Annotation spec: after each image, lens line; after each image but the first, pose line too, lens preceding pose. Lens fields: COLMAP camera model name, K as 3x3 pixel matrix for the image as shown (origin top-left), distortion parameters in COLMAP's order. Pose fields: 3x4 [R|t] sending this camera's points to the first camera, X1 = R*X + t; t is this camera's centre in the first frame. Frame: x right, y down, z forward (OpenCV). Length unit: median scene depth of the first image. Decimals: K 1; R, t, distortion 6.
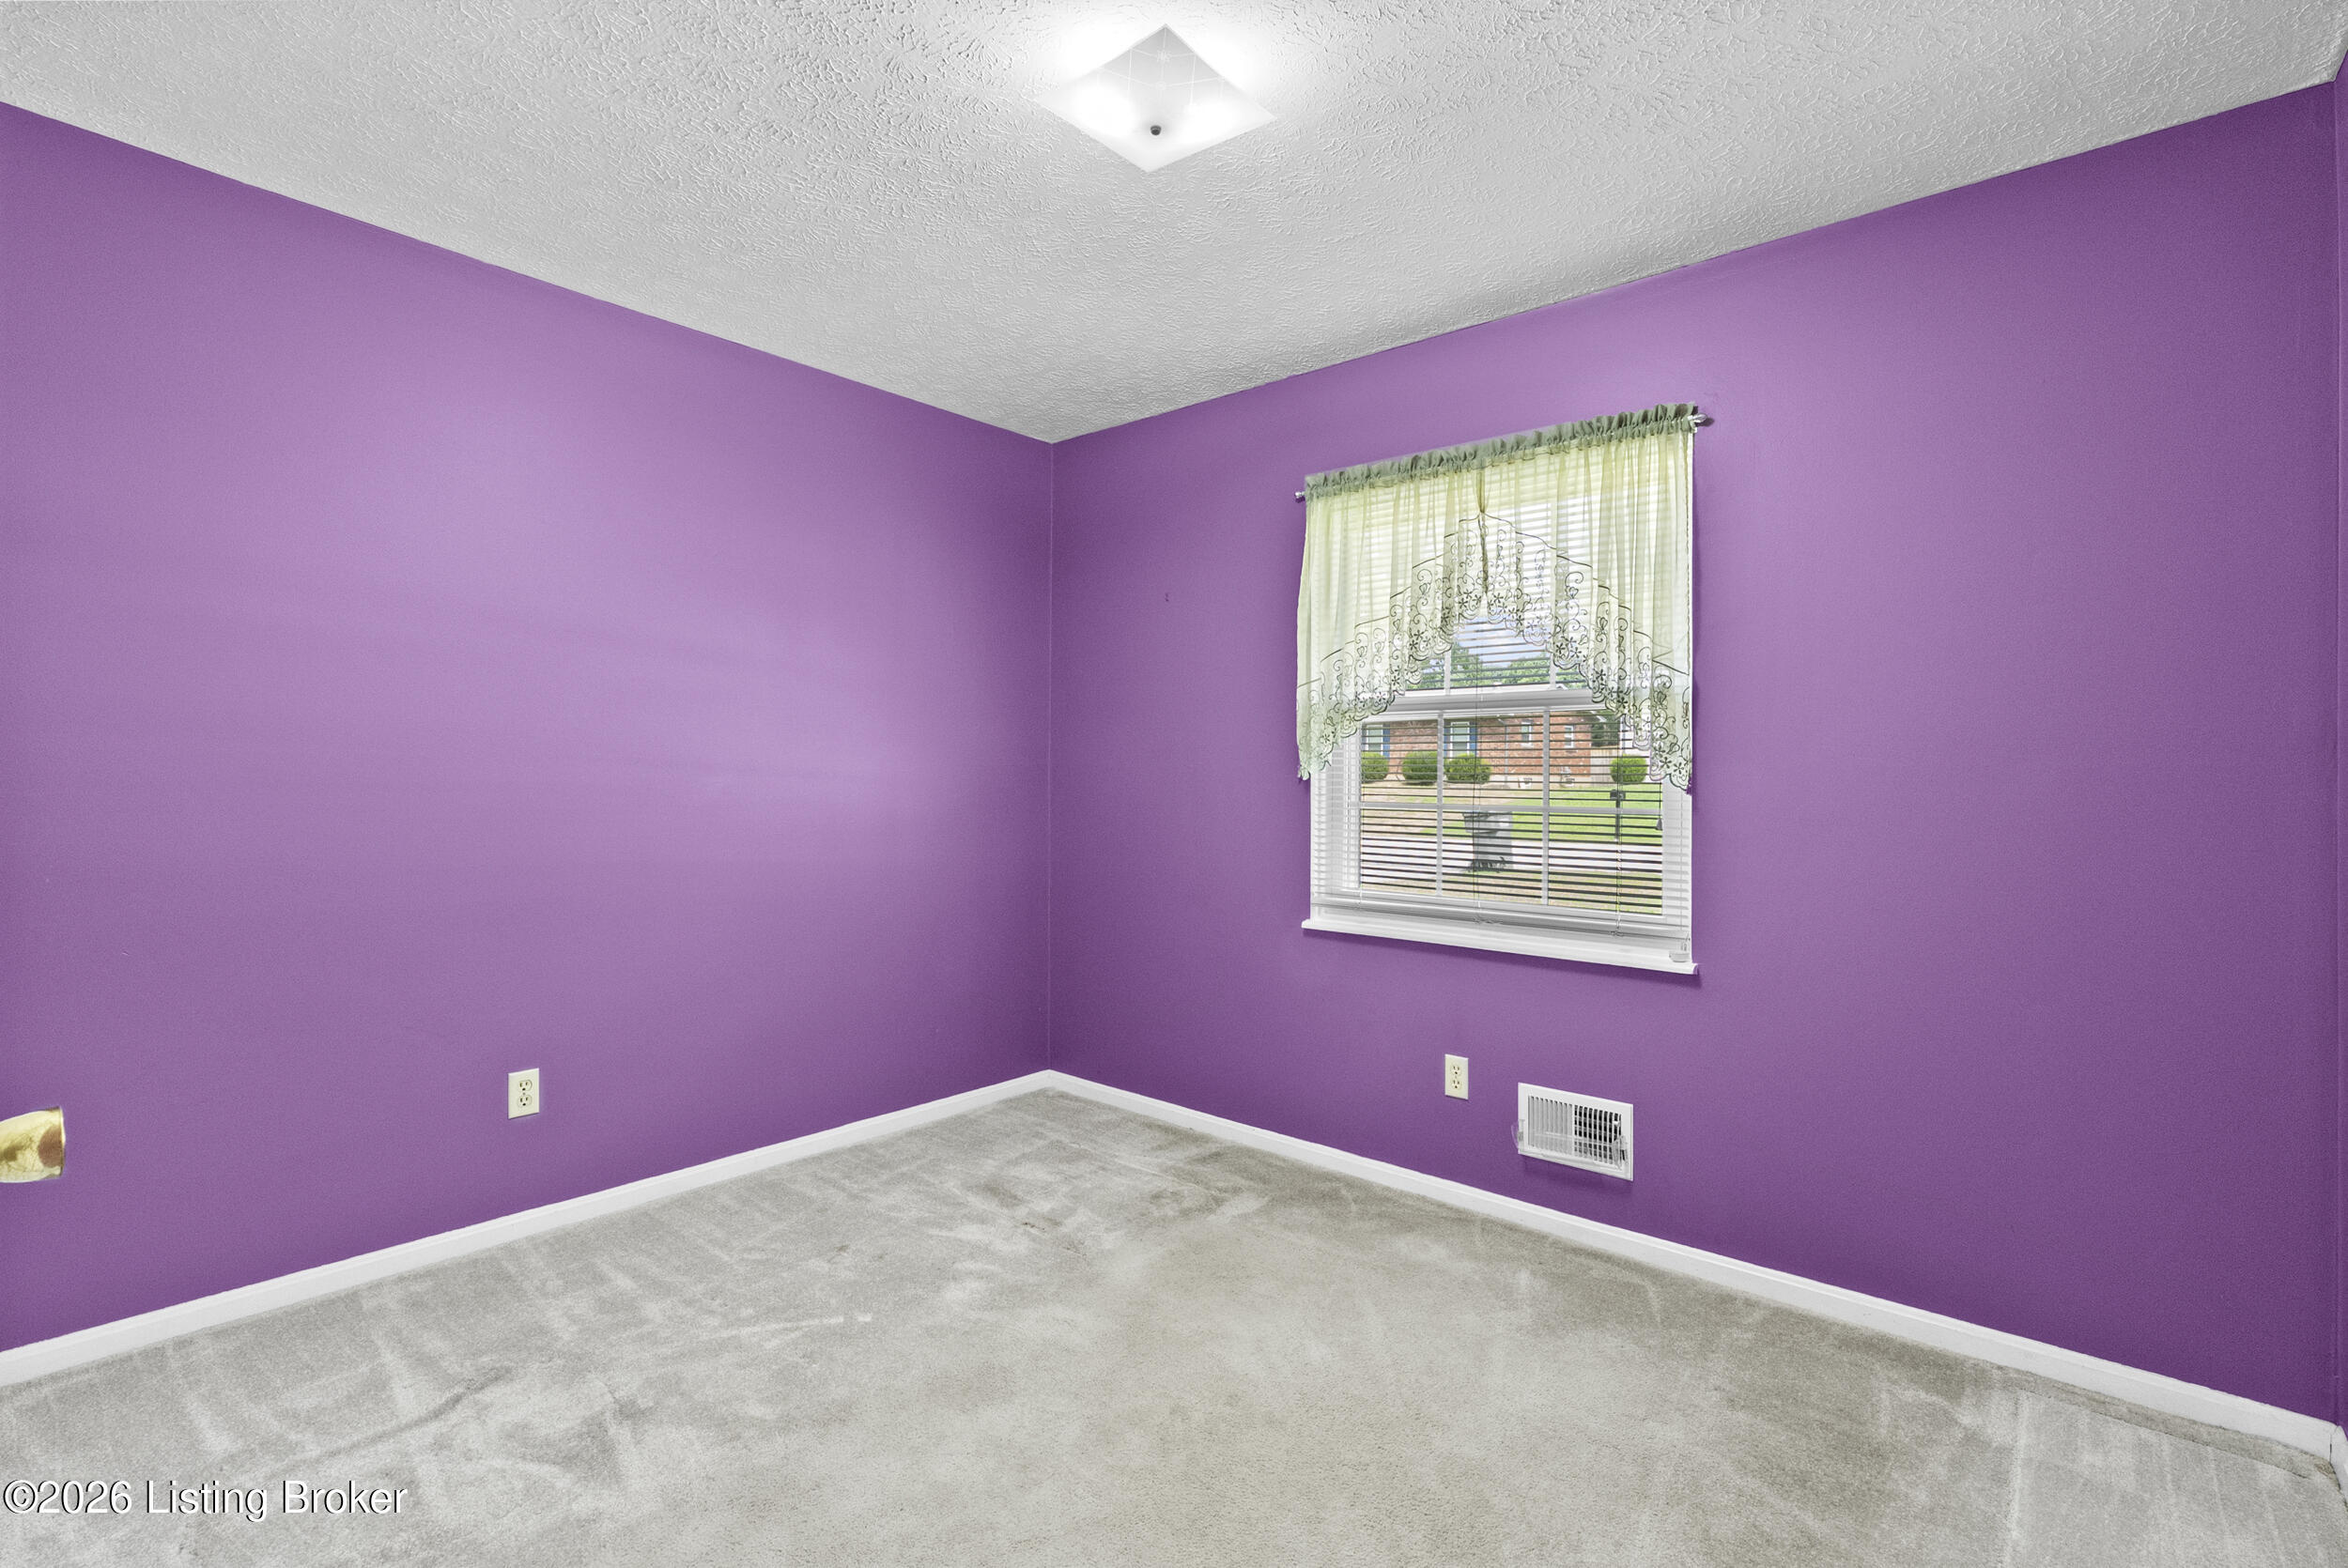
lens RADIAL K [[1069.8, 0, 1179.7], [0, 1069.8, 781.8], [0, 0, 1]] dist [-0.009161, 0.003378]
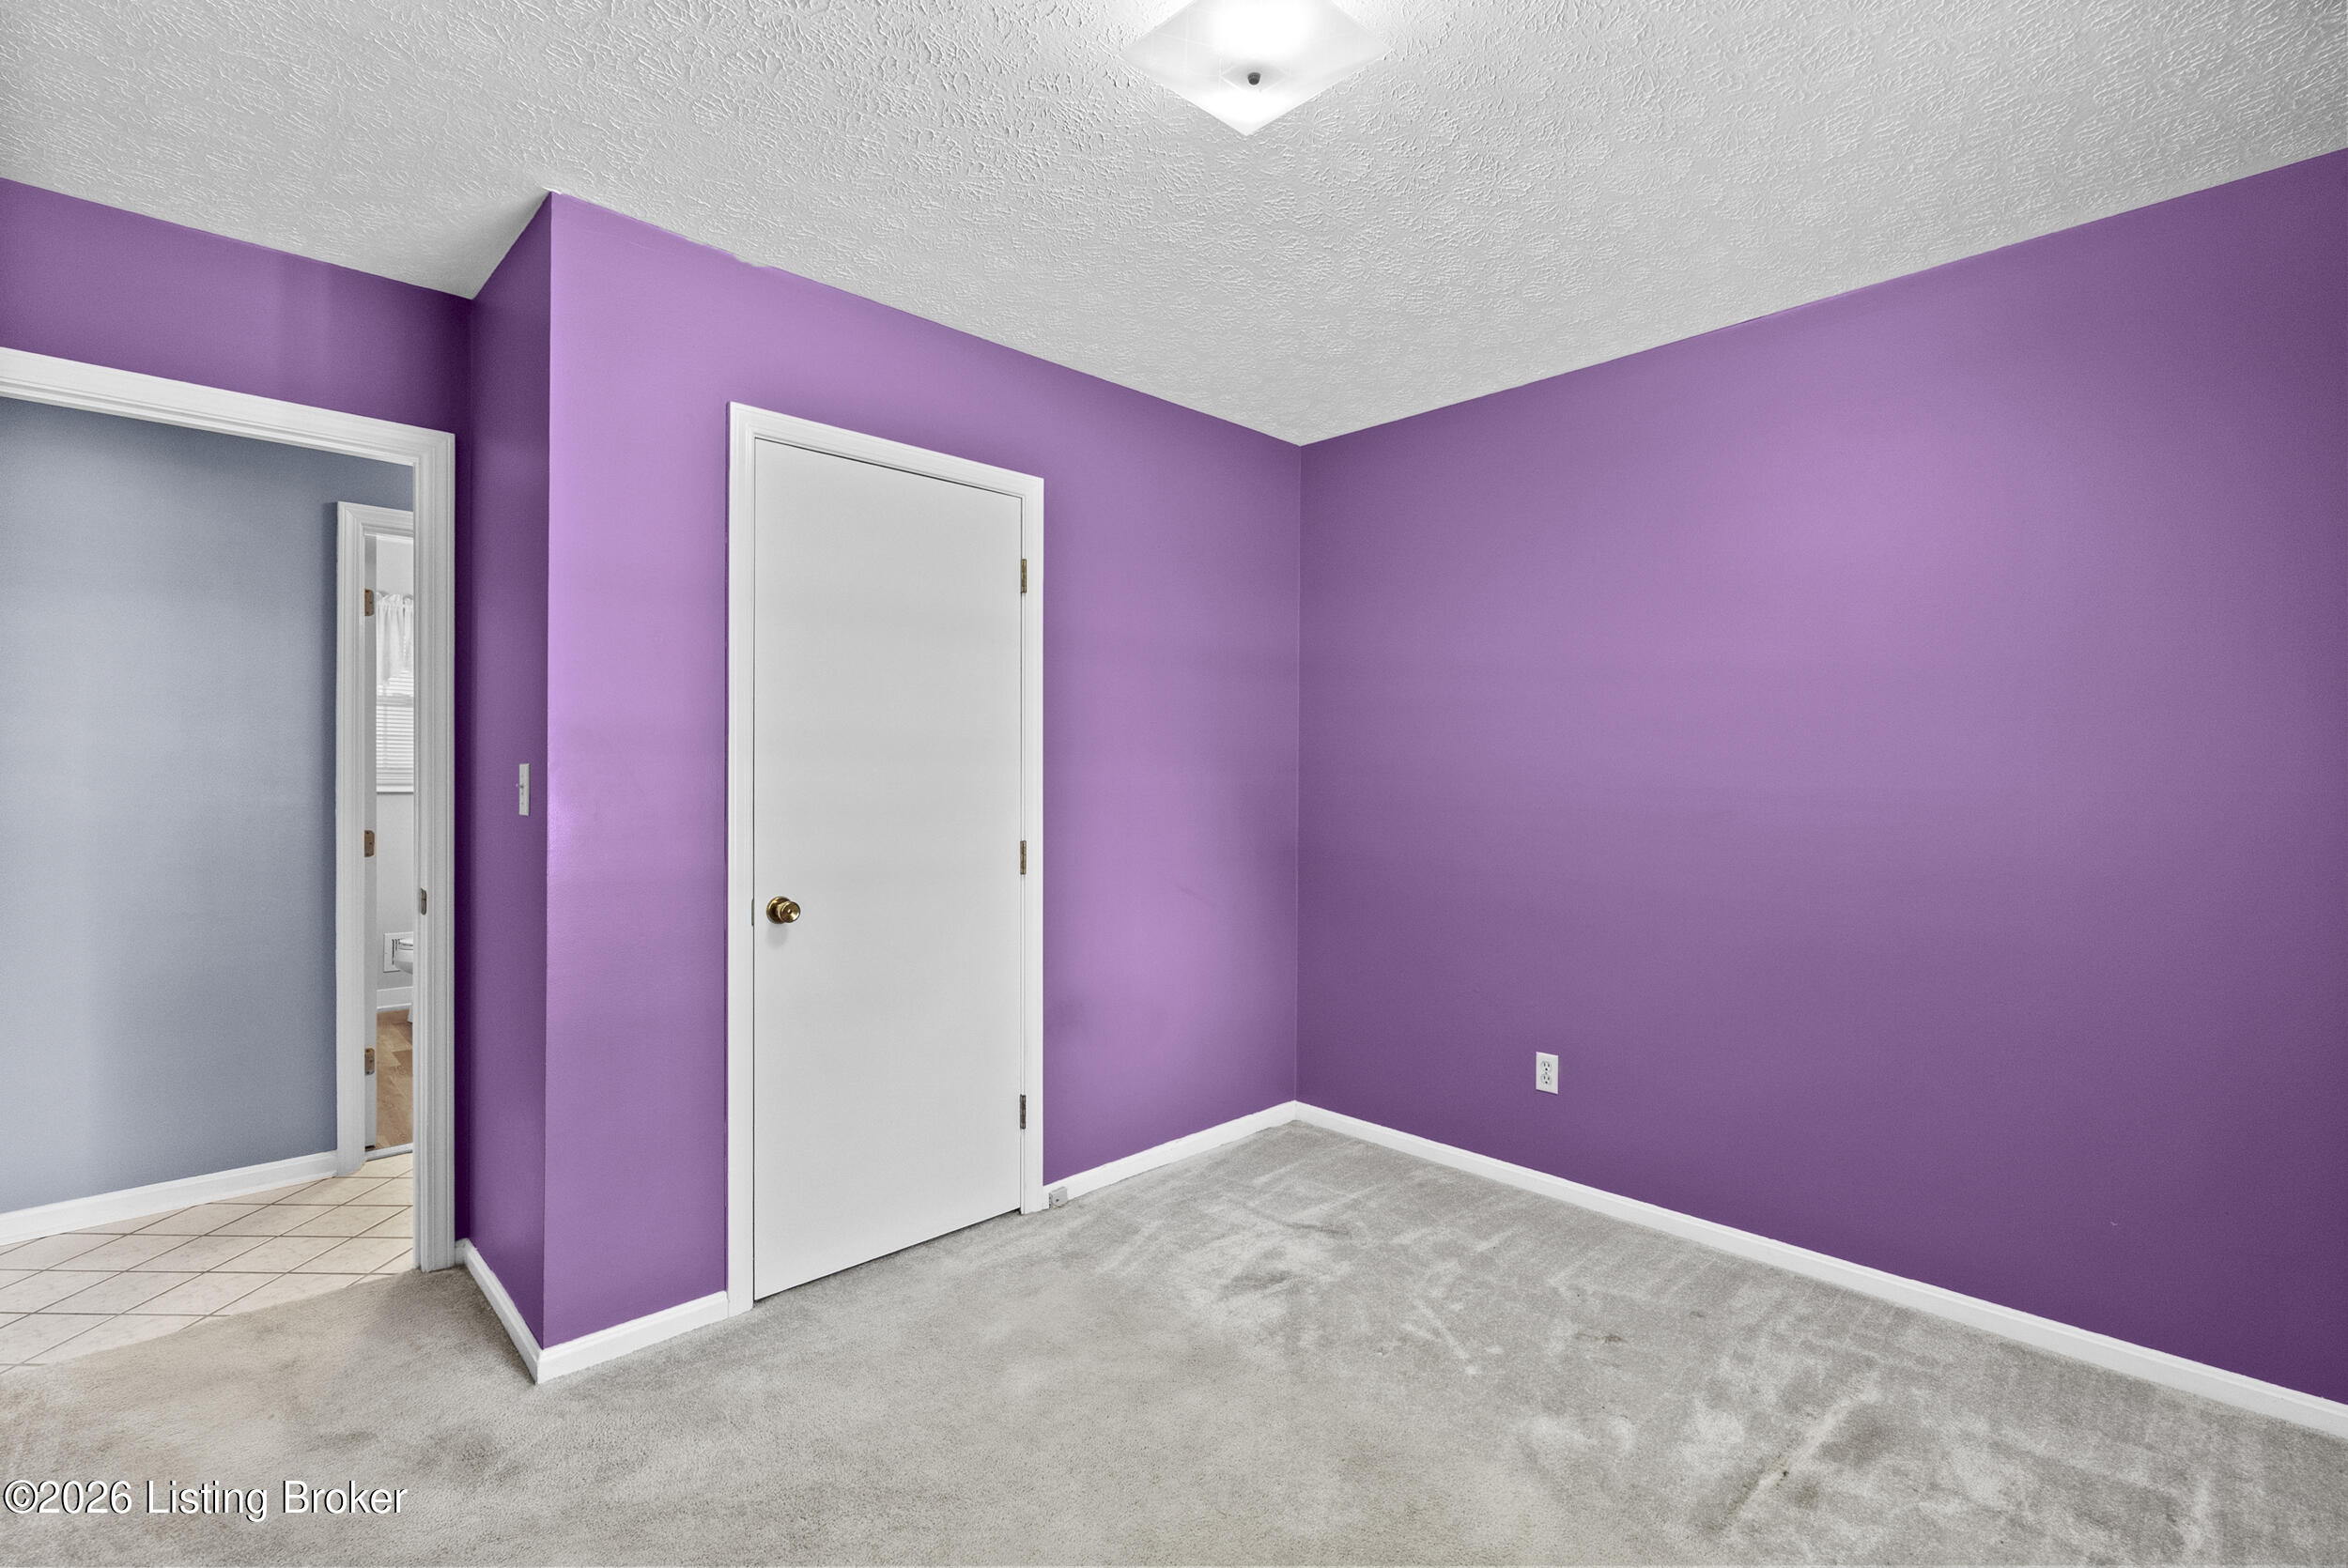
lens RADIAL K [[1069.8, 0, 1179.7], [0, 1069.8, 781.8], [0, 0, 1]] dist [-0.009161, 0.003378]
pose [[-0.109509, -0.009040, -0.993945, 0.616883], [-0.009029, 0.999926, -0.008099, -0.012153], [0.993945, 0.008087, -0.109582, 0.755442]]
